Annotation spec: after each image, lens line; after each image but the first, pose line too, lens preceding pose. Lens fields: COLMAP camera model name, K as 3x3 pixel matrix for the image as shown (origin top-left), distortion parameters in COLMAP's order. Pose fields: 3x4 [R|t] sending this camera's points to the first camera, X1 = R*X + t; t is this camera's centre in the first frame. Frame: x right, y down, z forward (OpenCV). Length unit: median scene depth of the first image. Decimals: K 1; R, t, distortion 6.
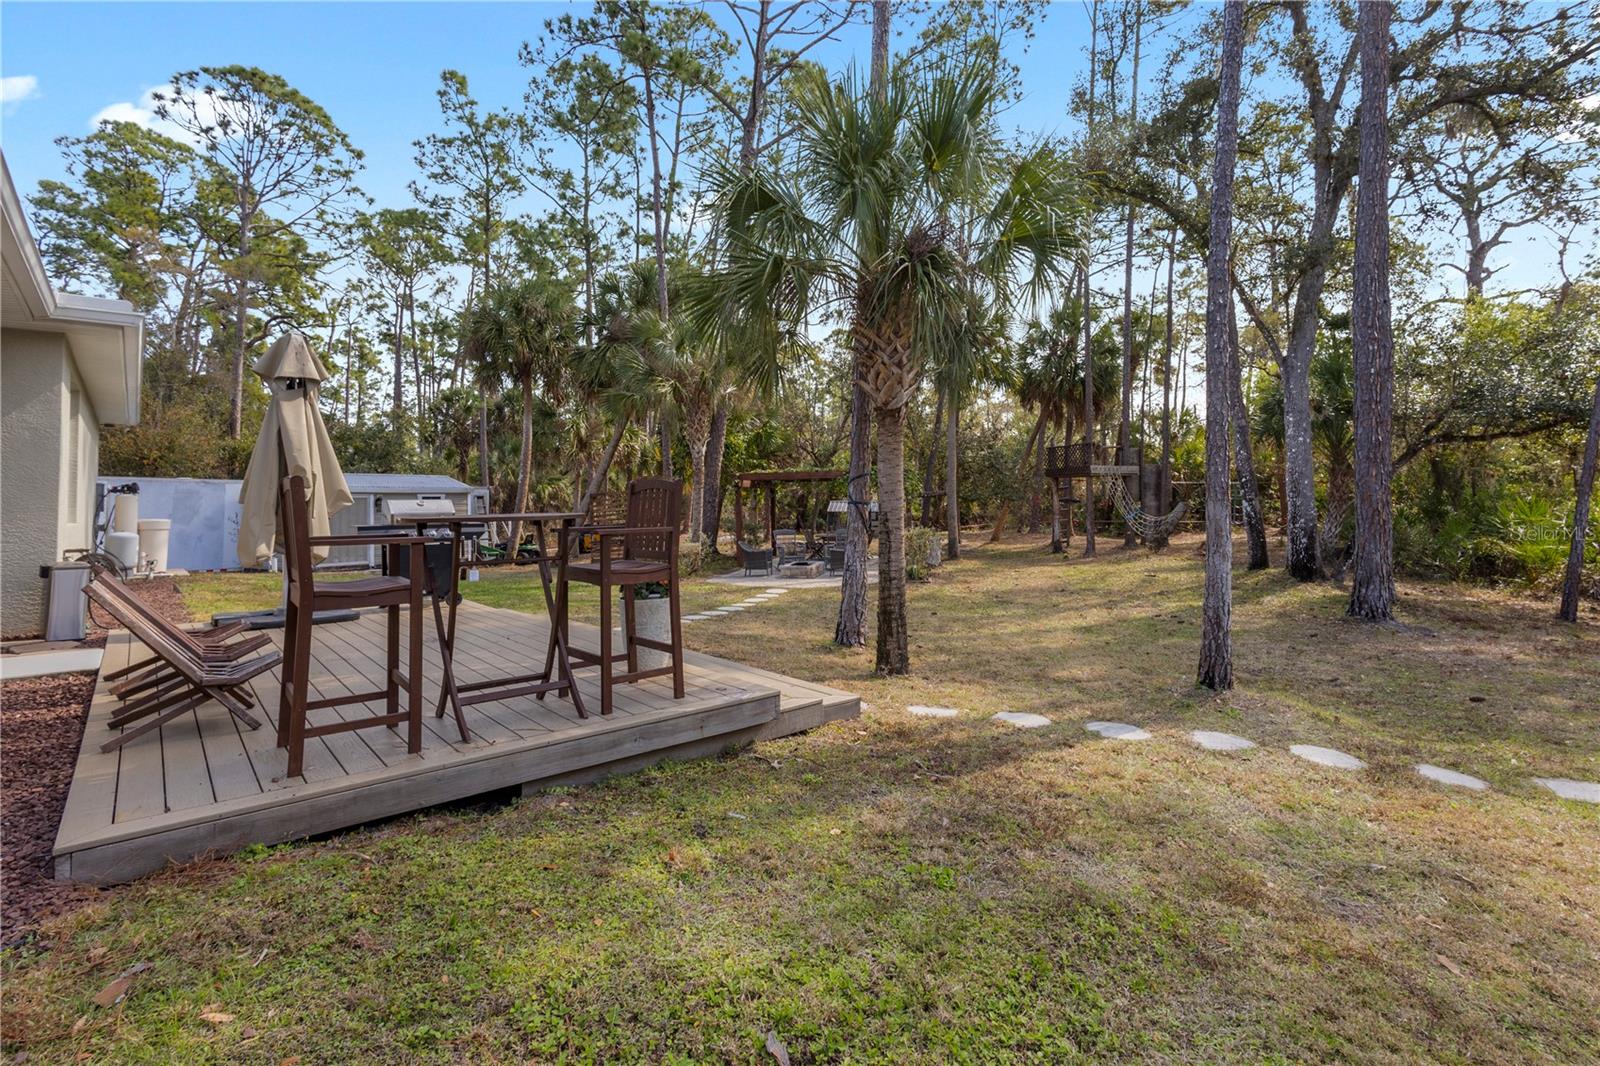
lens RADIAL K [[756.6, 0, 833.7], [0, 756.6, 462.7], [0, 0, 1]] dist [-0.000768, 0.000757]
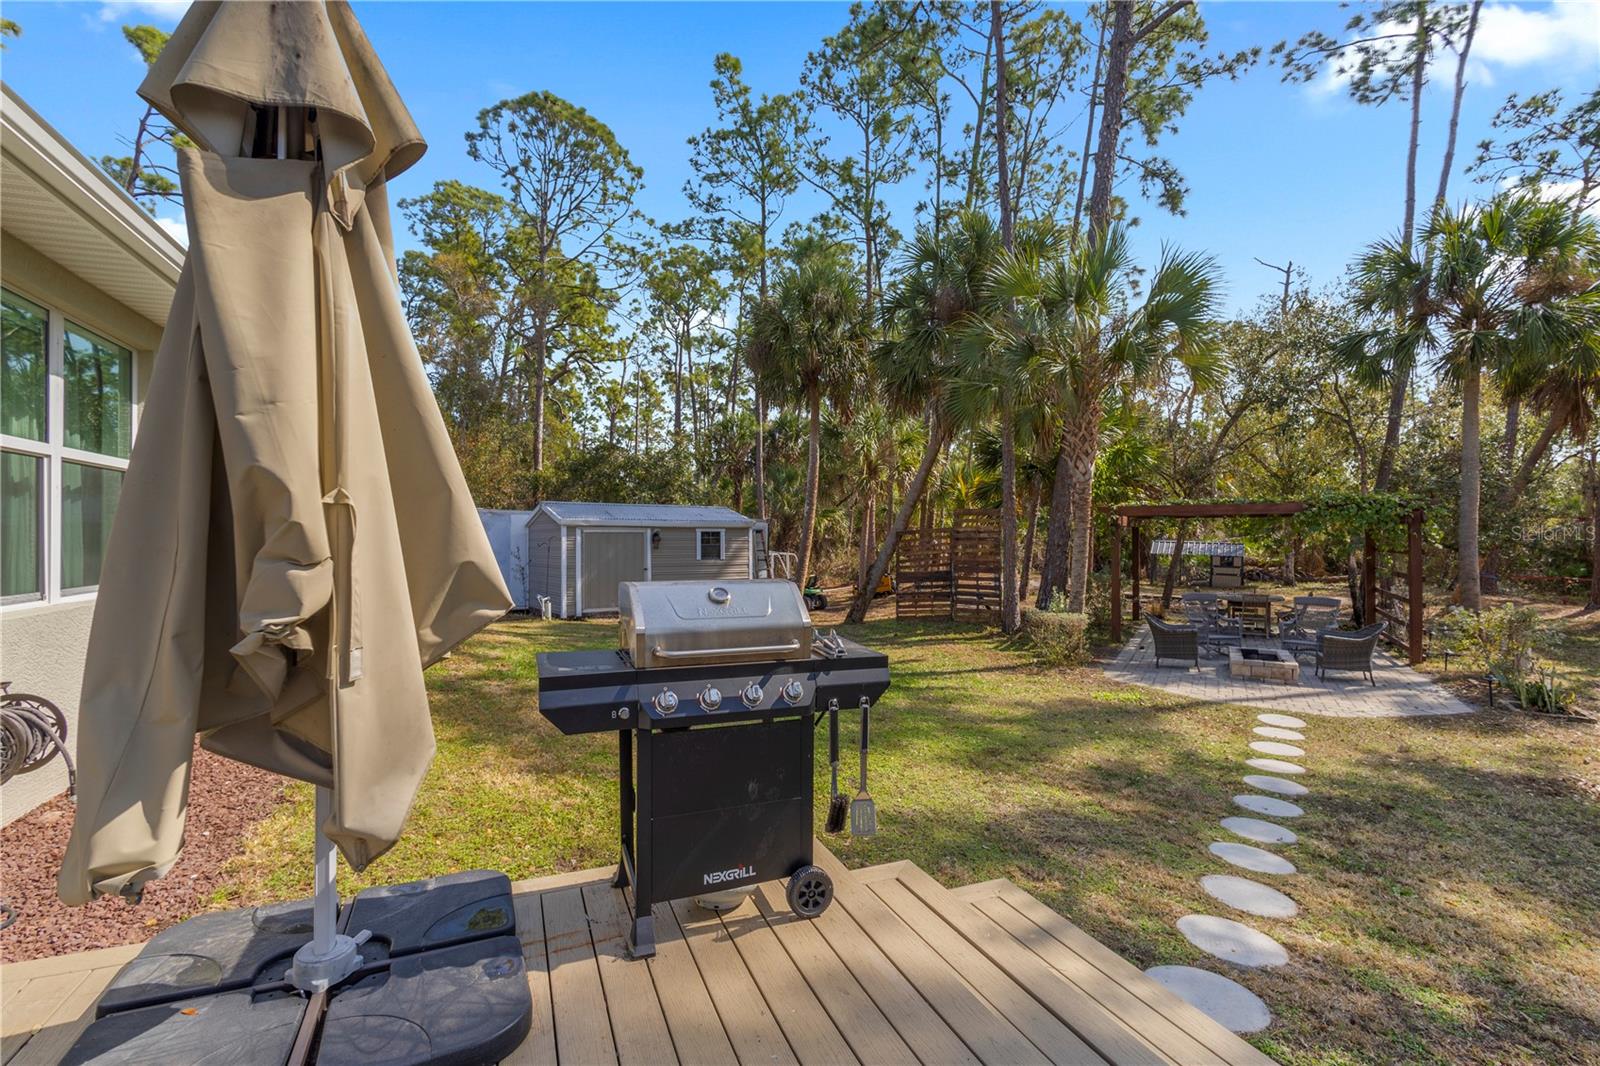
lens RADIAL K [[731.9, 0, 800.0], [0, 731.9, 533.0], [0, 0, 1]] dist [0.002732, -0.007879]
pose [[0.935946, 0.019236, -0.351617, -0.097606], [-0.002113, 0.998796, 0.049017, 0.004479], [0.352137, -0.045134, 0.934860, 0.177248]]
